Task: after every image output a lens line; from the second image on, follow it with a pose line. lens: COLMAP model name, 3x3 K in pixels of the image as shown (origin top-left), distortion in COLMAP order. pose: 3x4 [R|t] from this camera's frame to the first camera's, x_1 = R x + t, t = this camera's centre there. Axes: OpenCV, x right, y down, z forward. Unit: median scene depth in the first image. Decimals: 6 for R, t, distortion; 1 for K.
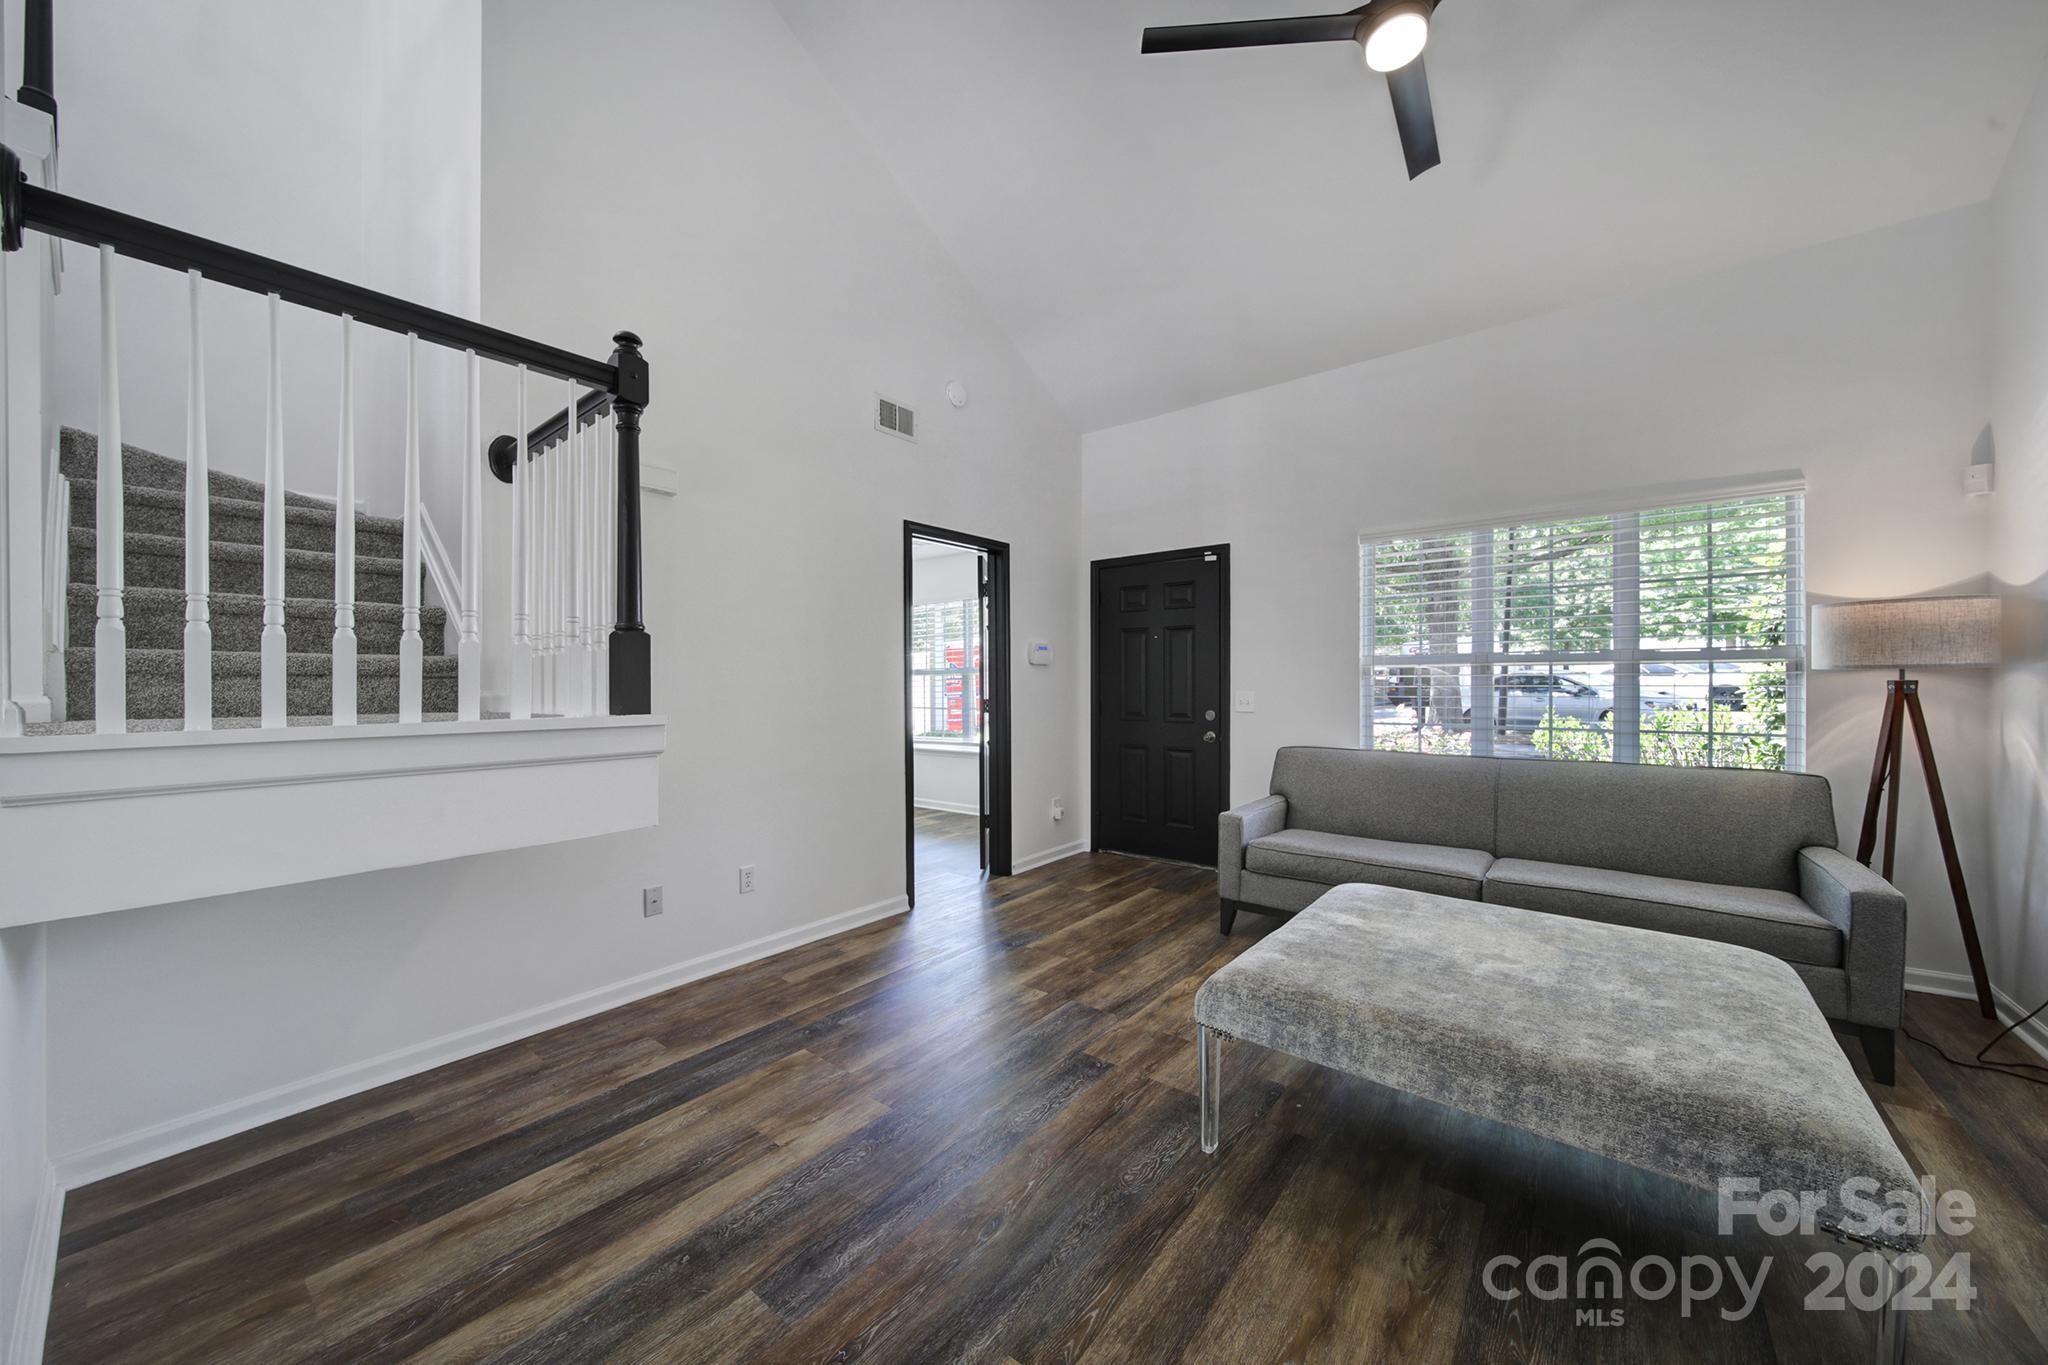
lens RADIAL K [[730.5, 0, 1024.1], [0, 730.5, 685.1], [0, 0, 1]] dist [0.000480, -0.000098]
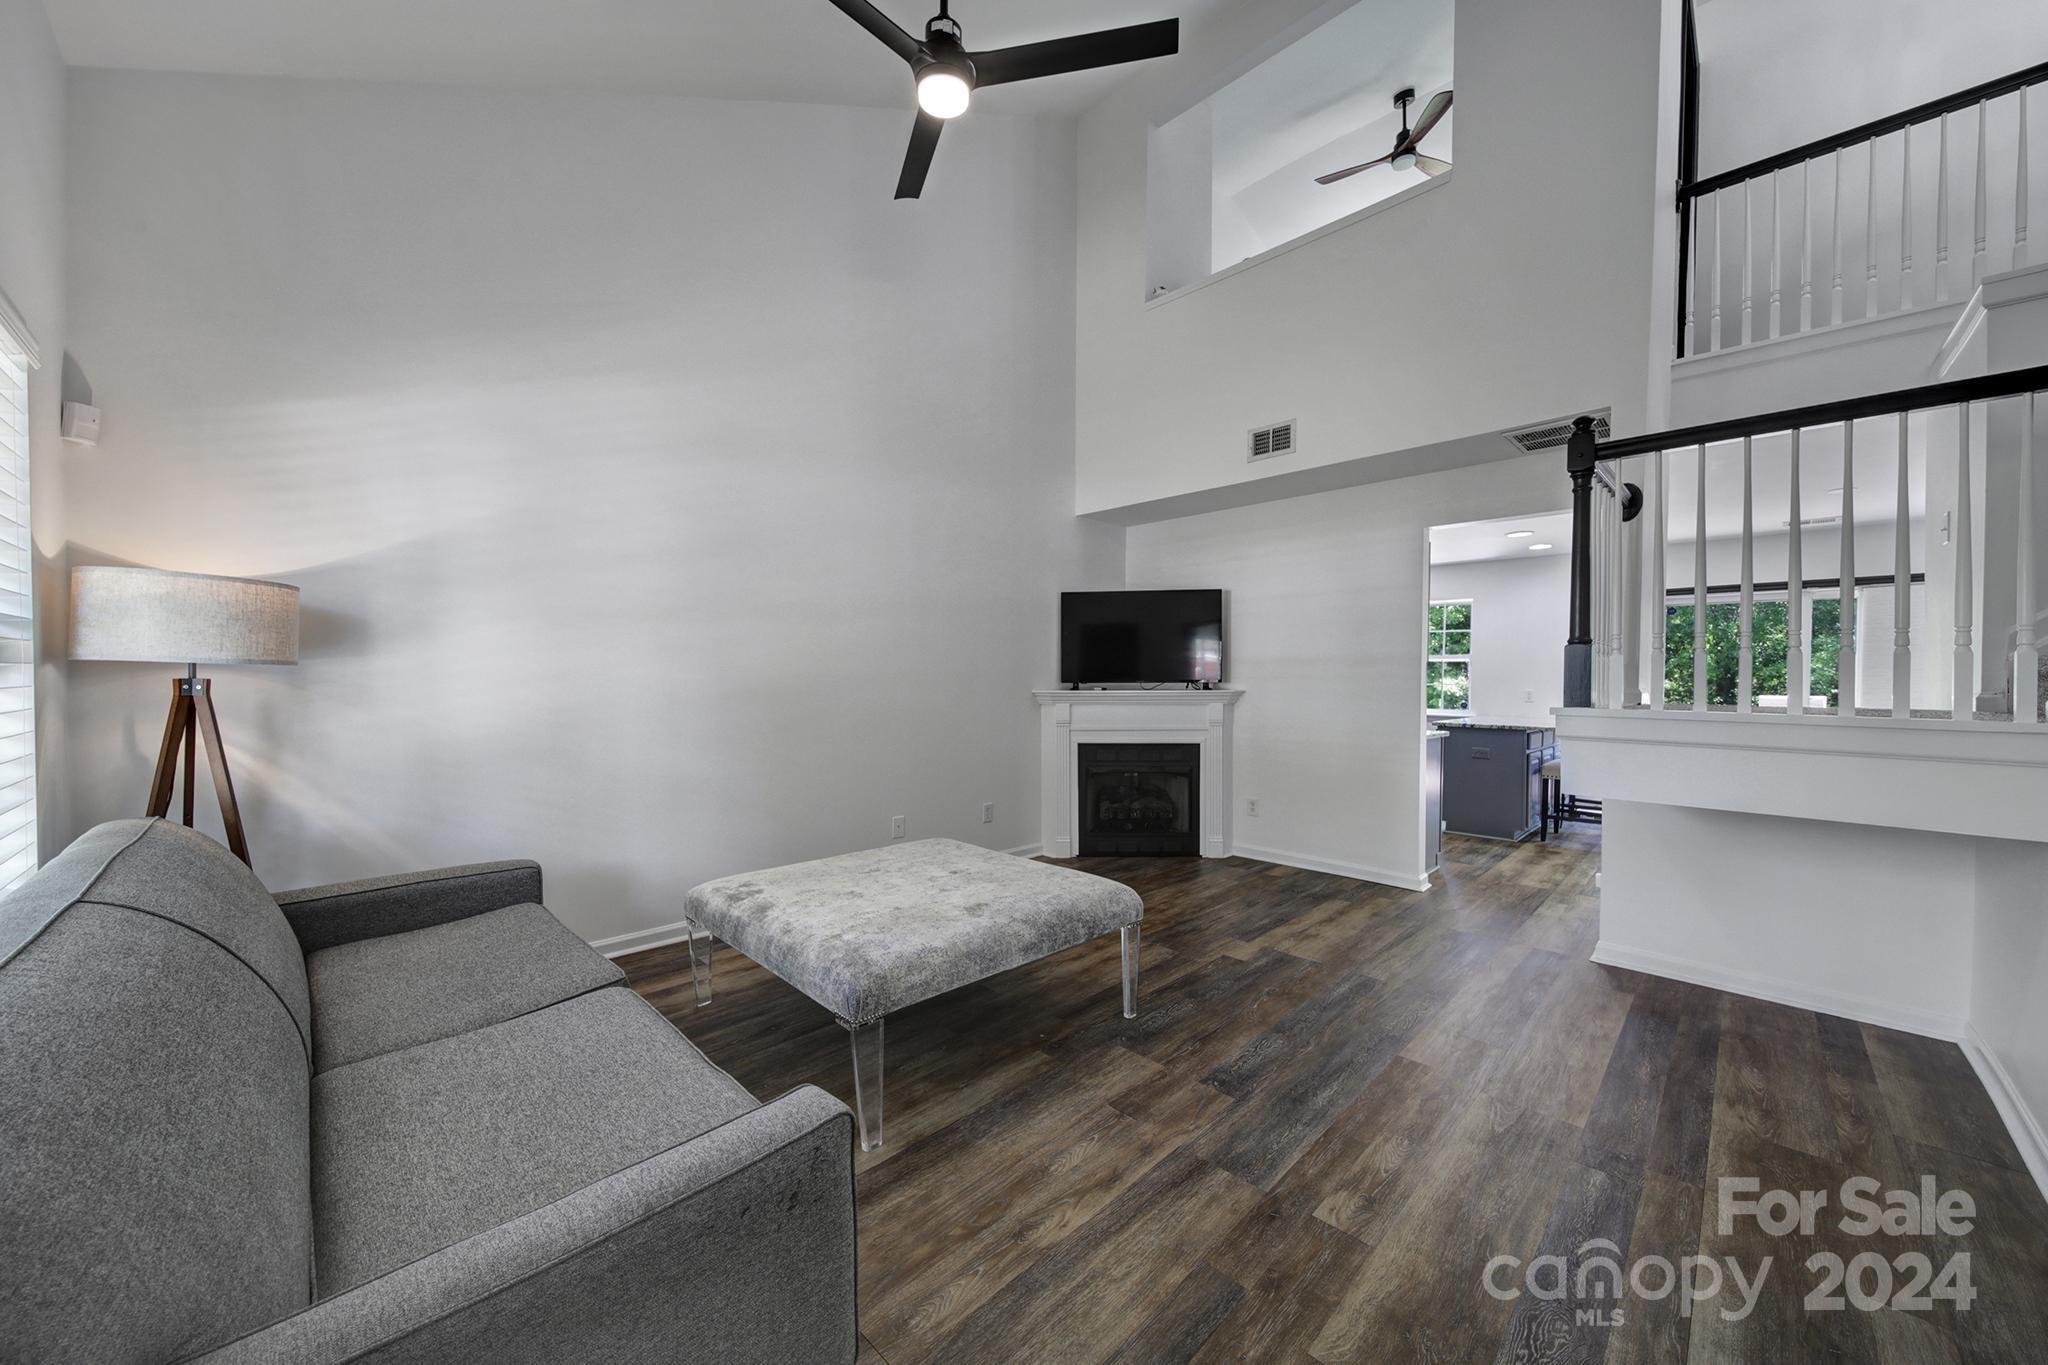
lens RADIAL K [[730.5, 0, 1024.1], [0, 730.5, 685.1], [0, 0, 1]] dist [0.000480, -0.000098]
pose [[-0.992897, -0.001937, 0.118964, 0.226756], [-0.000554, 0.999932, 0.011659, -0.010898], [-0.118979, 0.011510, -0.992830, 1.875805]]
